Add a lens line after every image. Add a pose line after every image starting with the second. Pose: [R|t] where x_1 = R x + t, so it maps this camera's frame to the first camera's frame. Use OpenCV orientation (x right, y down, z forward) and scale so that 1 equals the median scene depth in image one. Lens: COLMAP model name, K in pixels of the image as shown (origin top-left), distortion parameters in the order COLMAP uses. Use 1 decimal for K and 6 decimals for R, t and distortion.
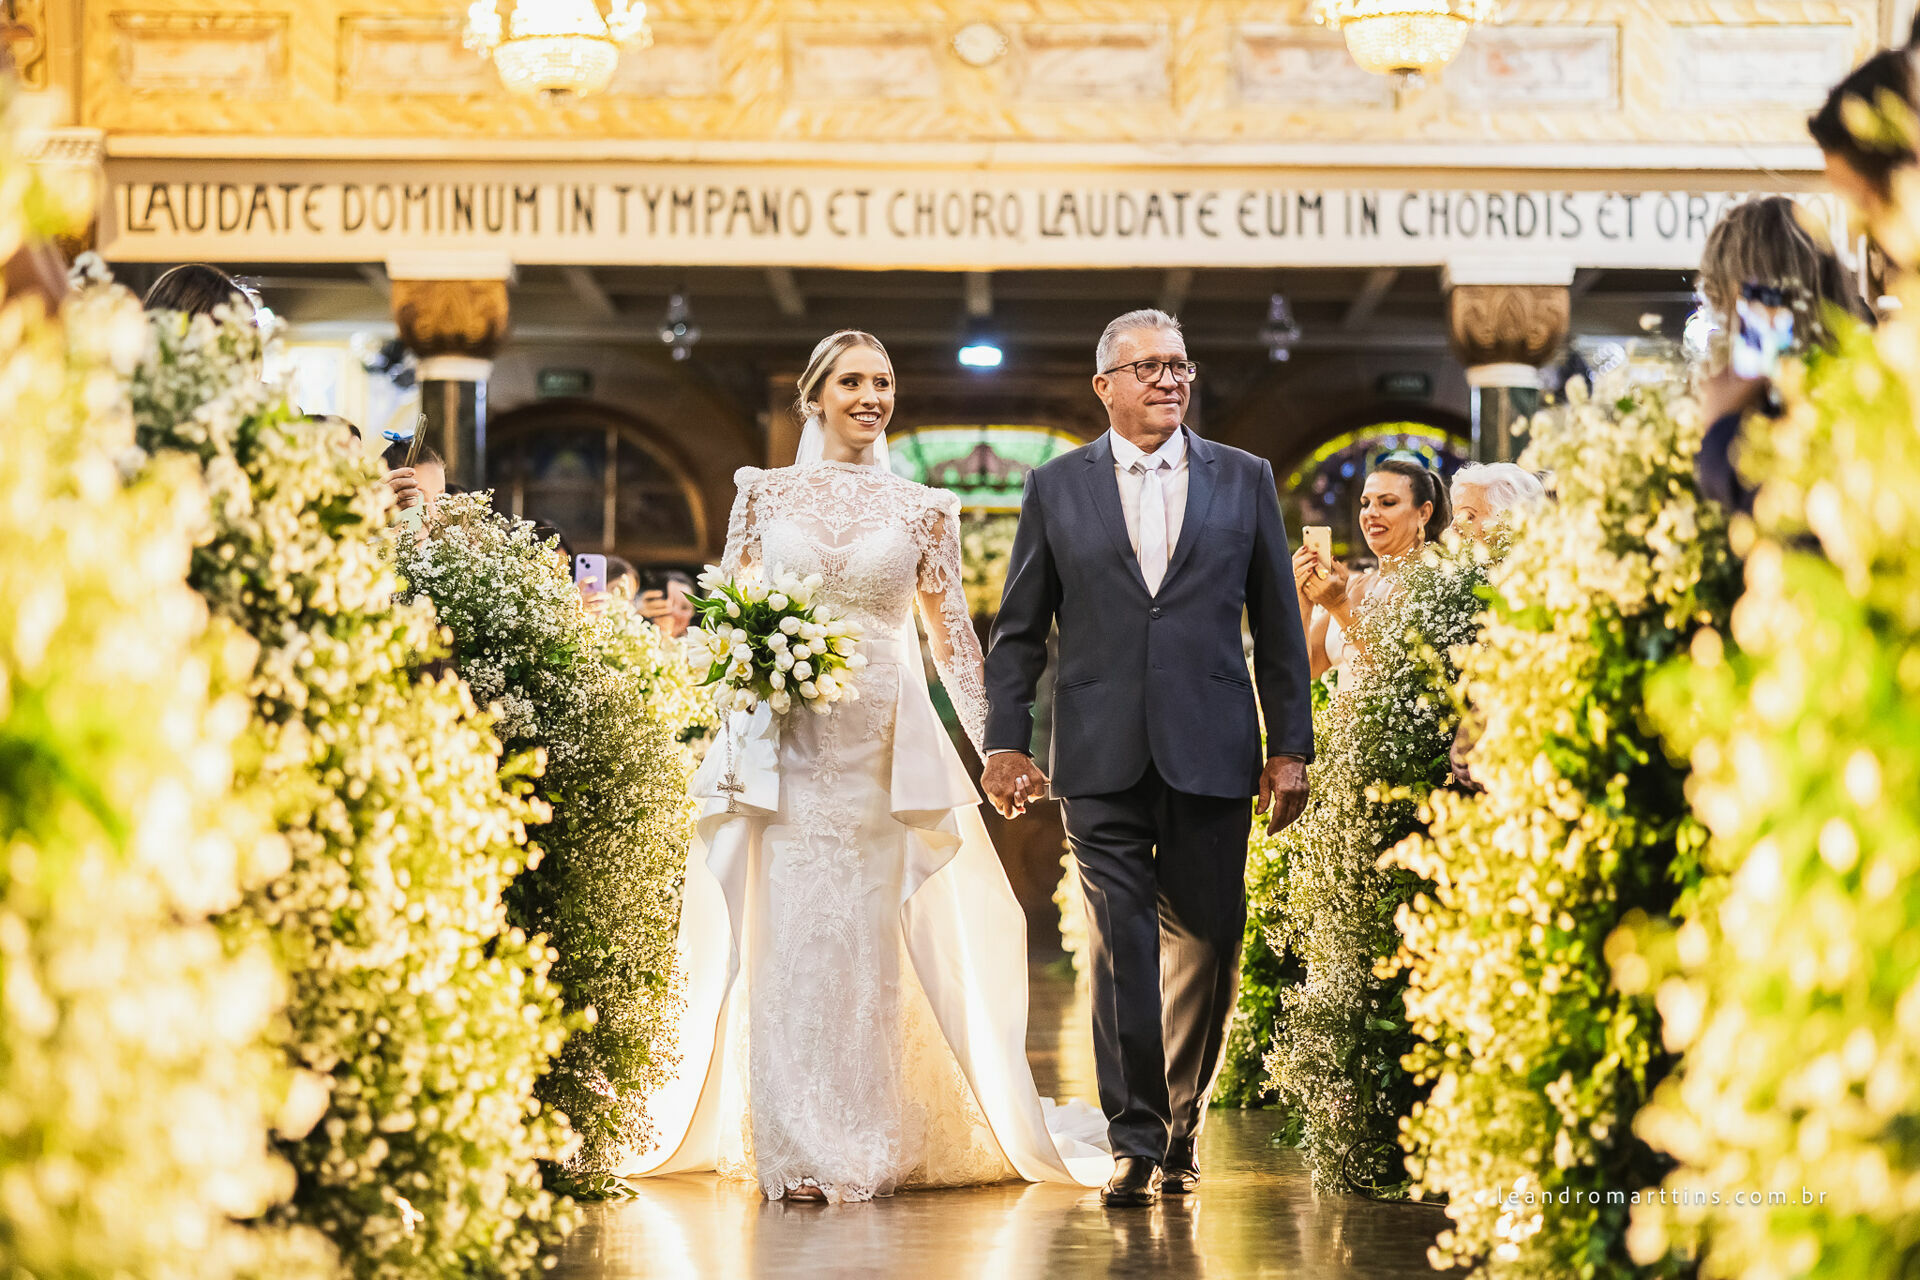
lens RADIAL K [[4695.9, 0, 956.1], [0, 4695.9, 665.5], [0, 0, 1]] dist [-0.054858, -0.351269]
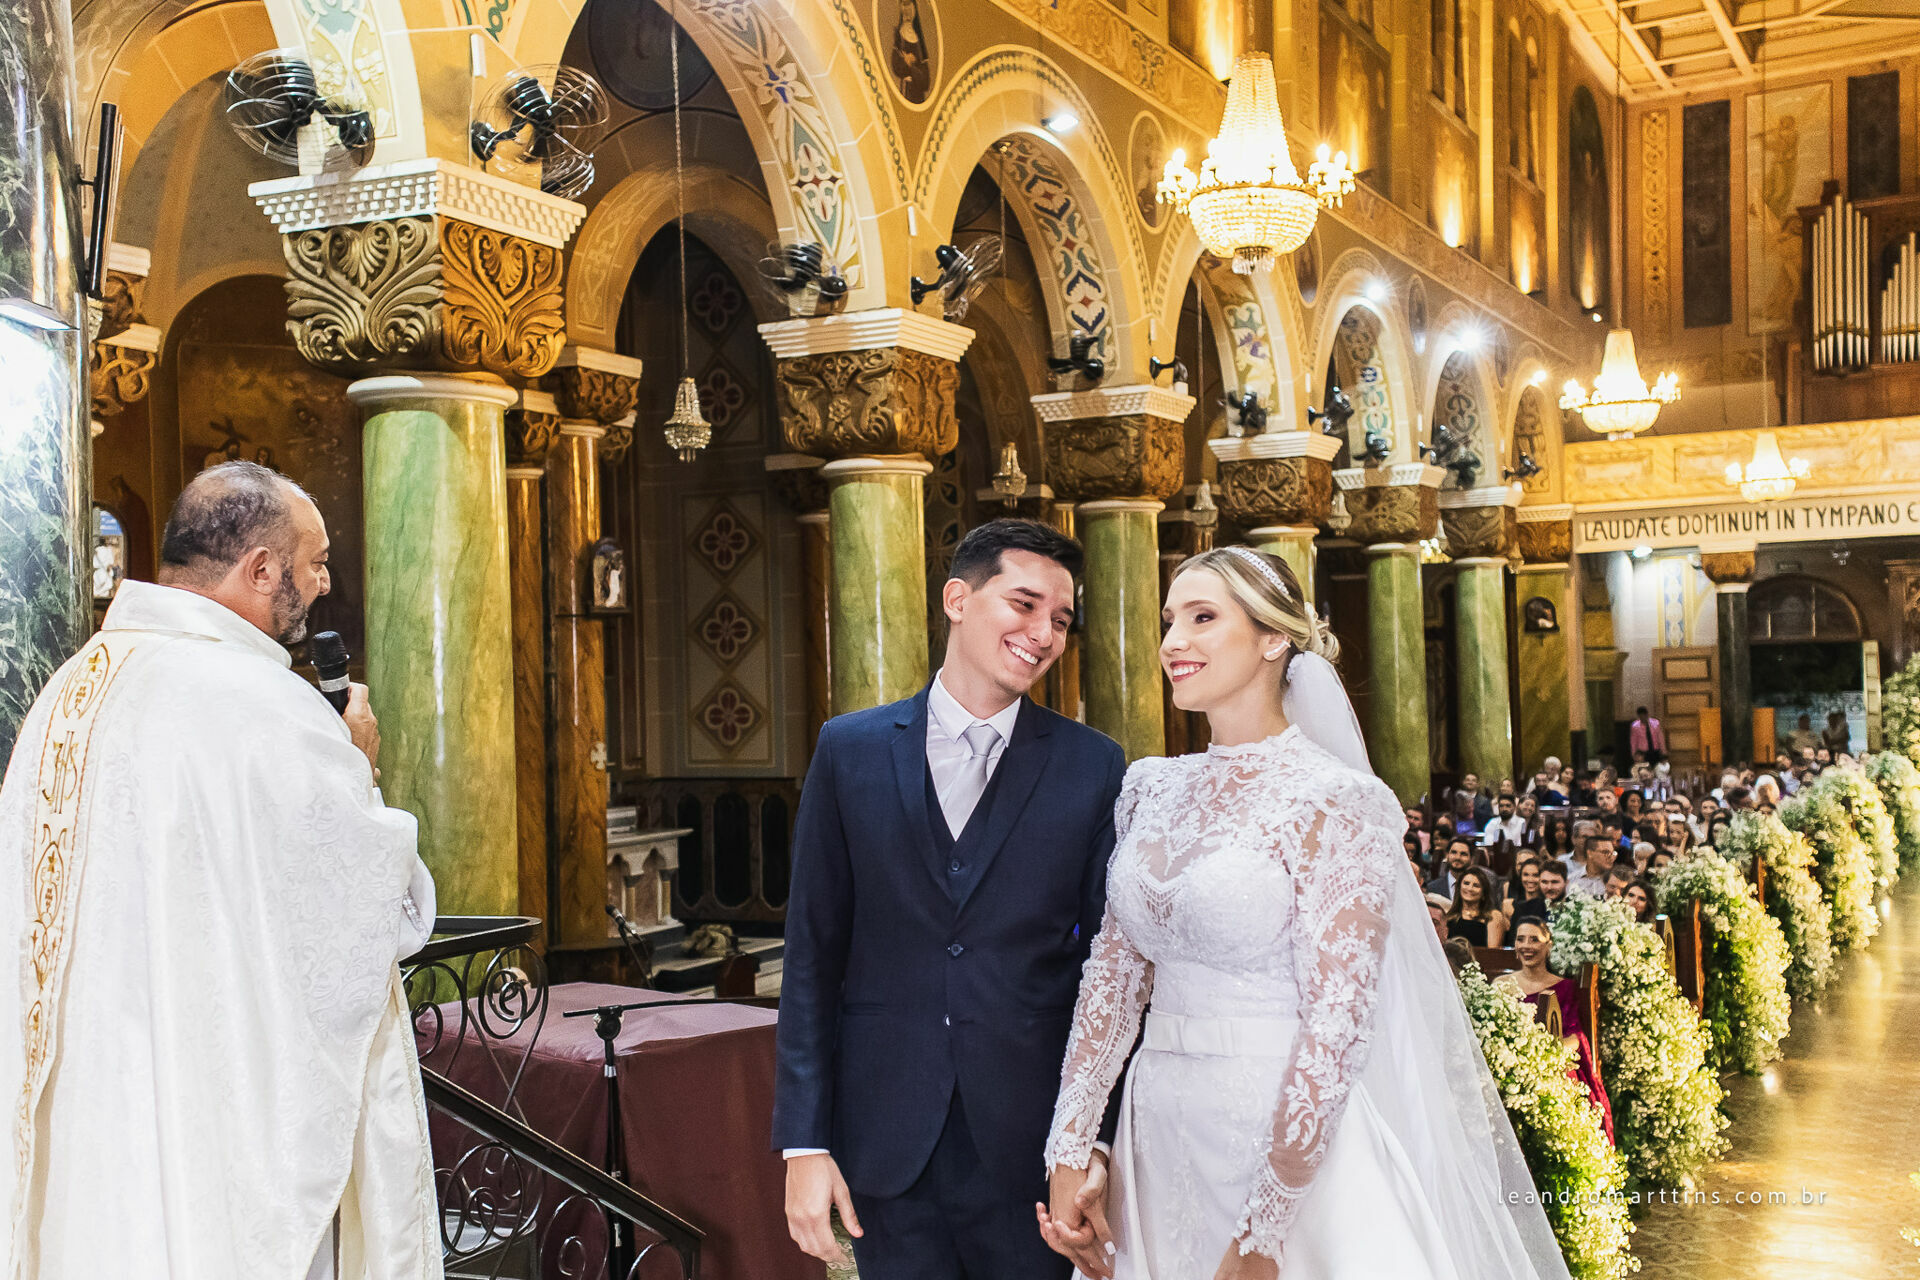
lens RADIAL K [[2086.4, 0, 960.0], [0, 2086.4, 640.0], [0, 0, 1]] dist [0.362004, -0.355634]
pose [[0.892561, -0.041488, -0.449014, 0.173076], [0.058051, 0.998045, 0.023177, -0.357510], [0.447175, -0.046753, 0.893224, -0.827685]]
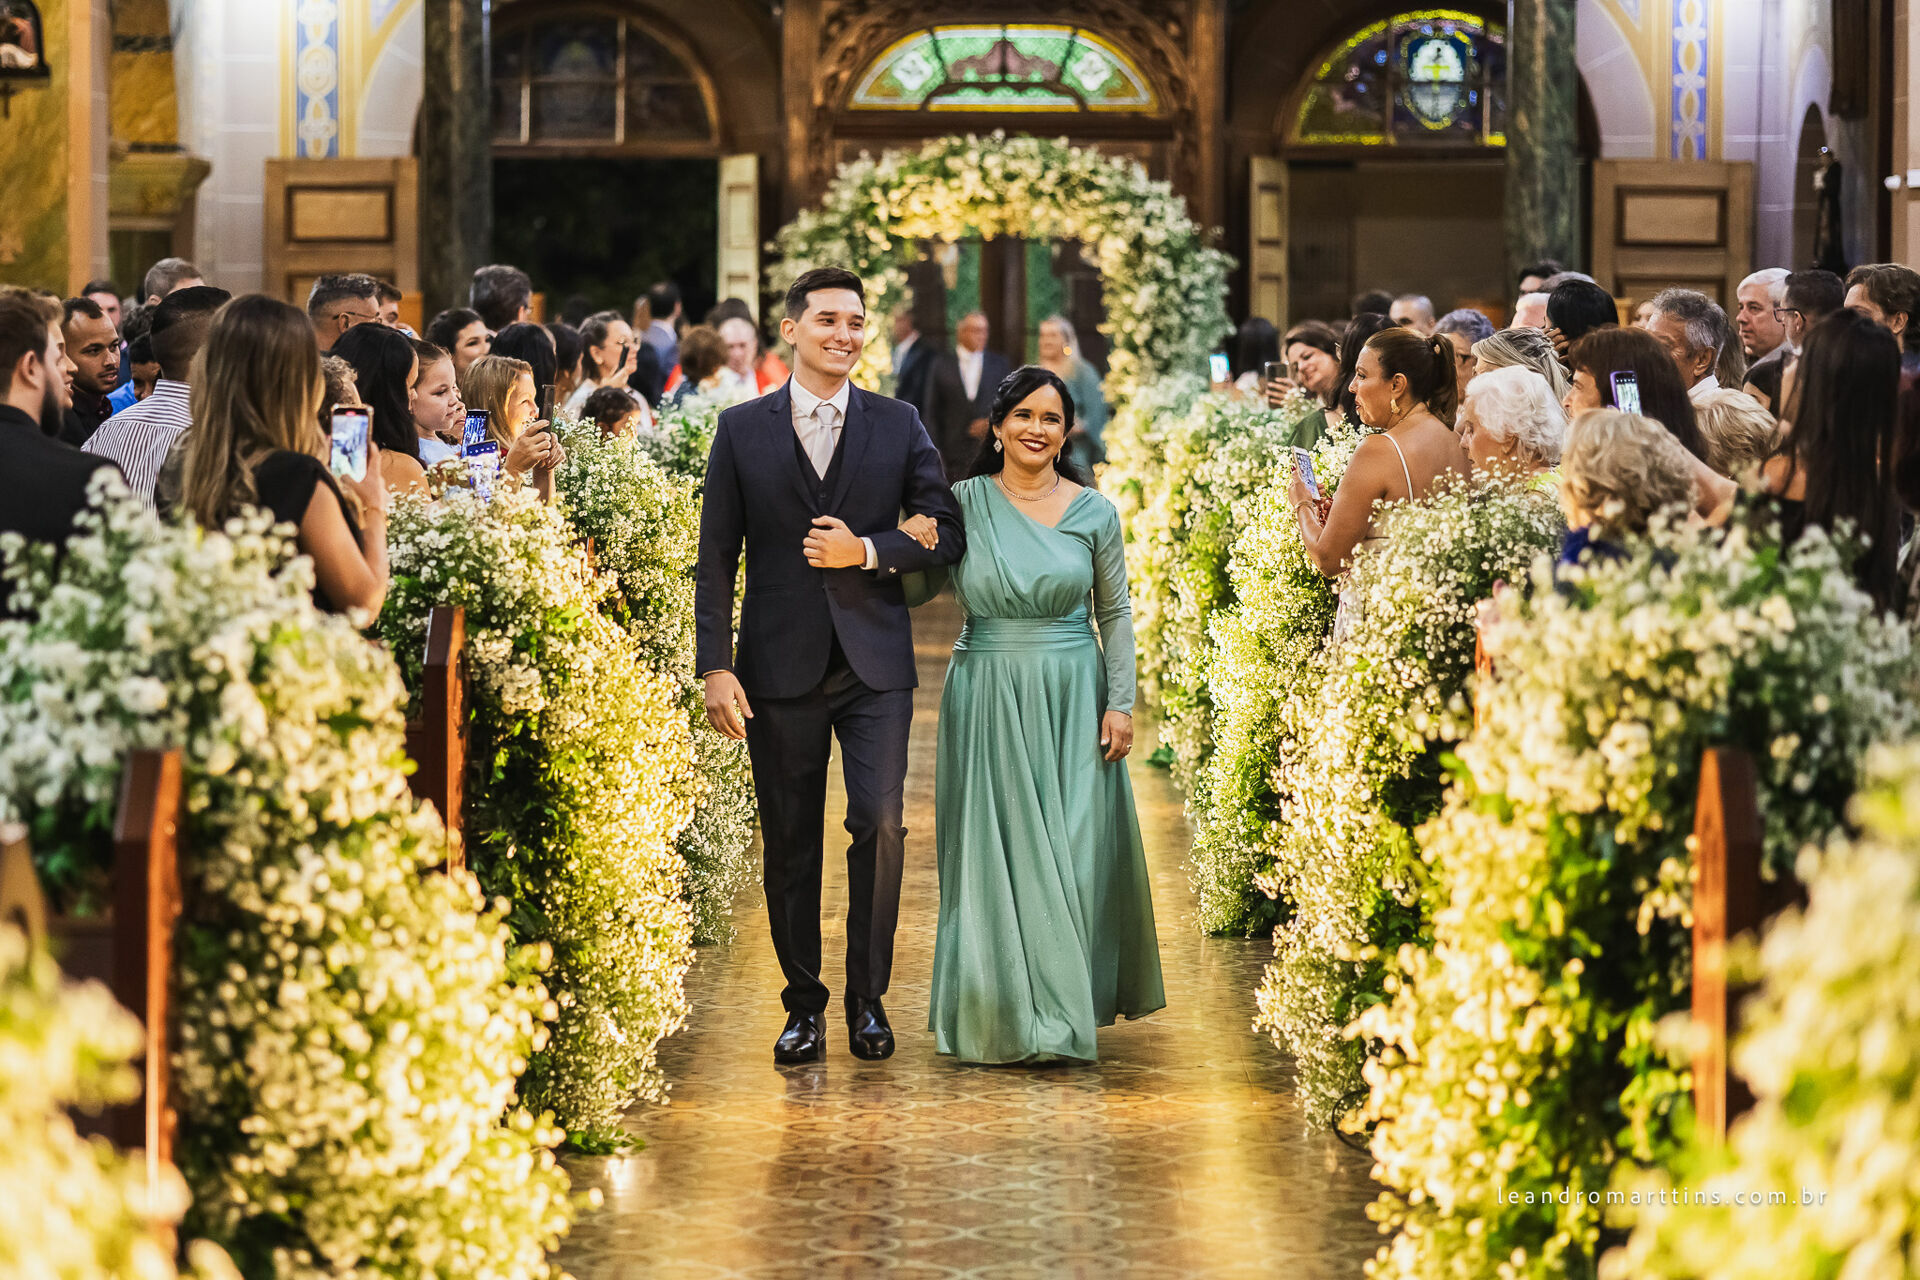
lens RADIAL K [[4883.0, 0, 869.9], [0, 4883.0, 635.7], [0, 0, 1]] dist [-0.094542, 0.952925]
pose [[0.999702, -0.002469, -0.024282, 0.010648], [0.005112, 0.993985, 0.109395, -0.164643], [0.023866, -0.109487, 0.993702, -0.074422]]
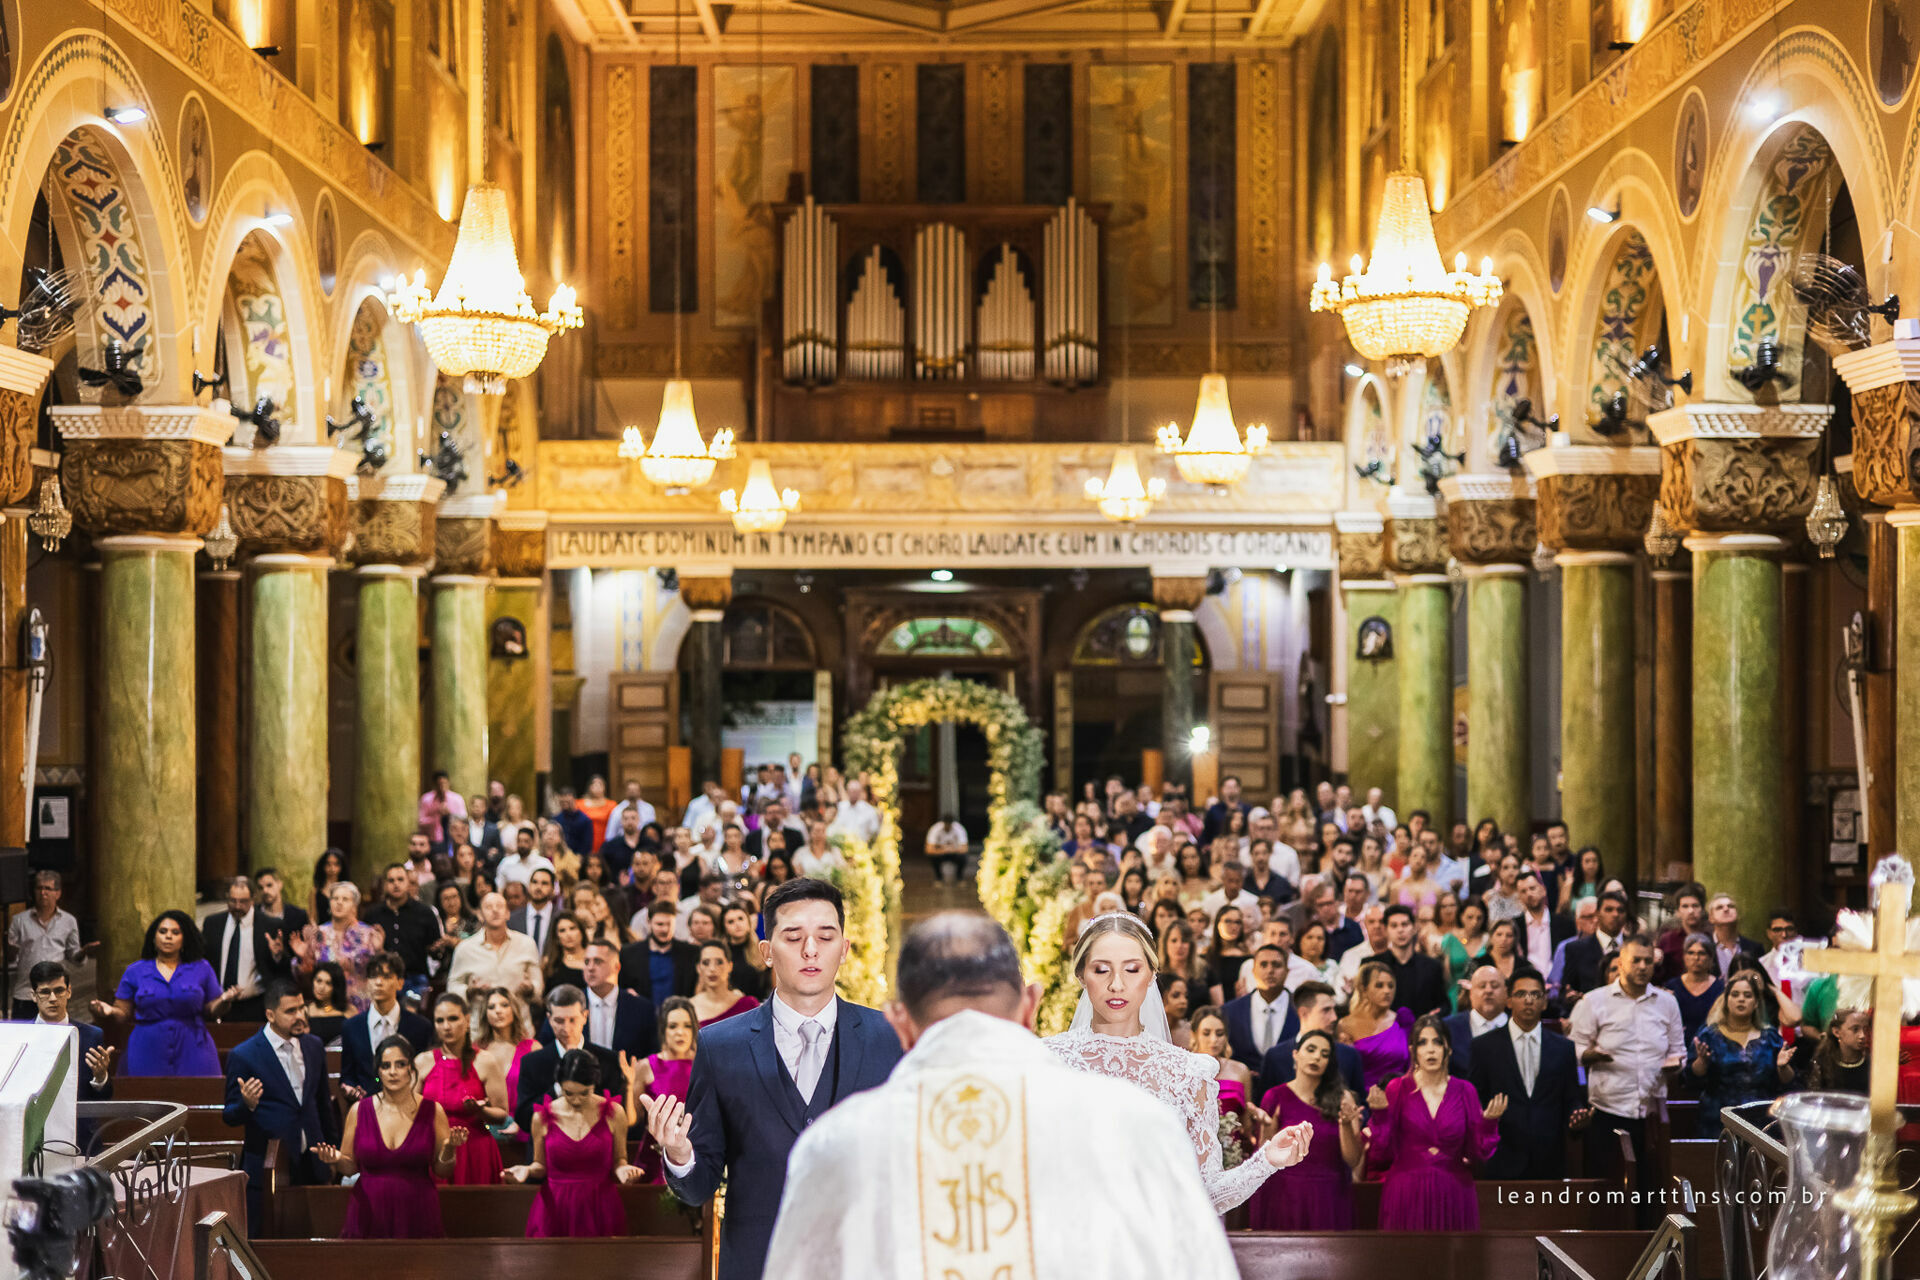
lens RADIAL K [[2846.1, 0, 931.0], [0, 2846.1, 637.8], [0, 0, 1]] dist [-0.002117, 0.090328]
pose [[0.999968, -0.007716, 0.002281, -0.015450], [0.007580, 0.998467, 0.054823, -0.525188], [-0.002700, -0.054804, 0.998494, -1.469910]]
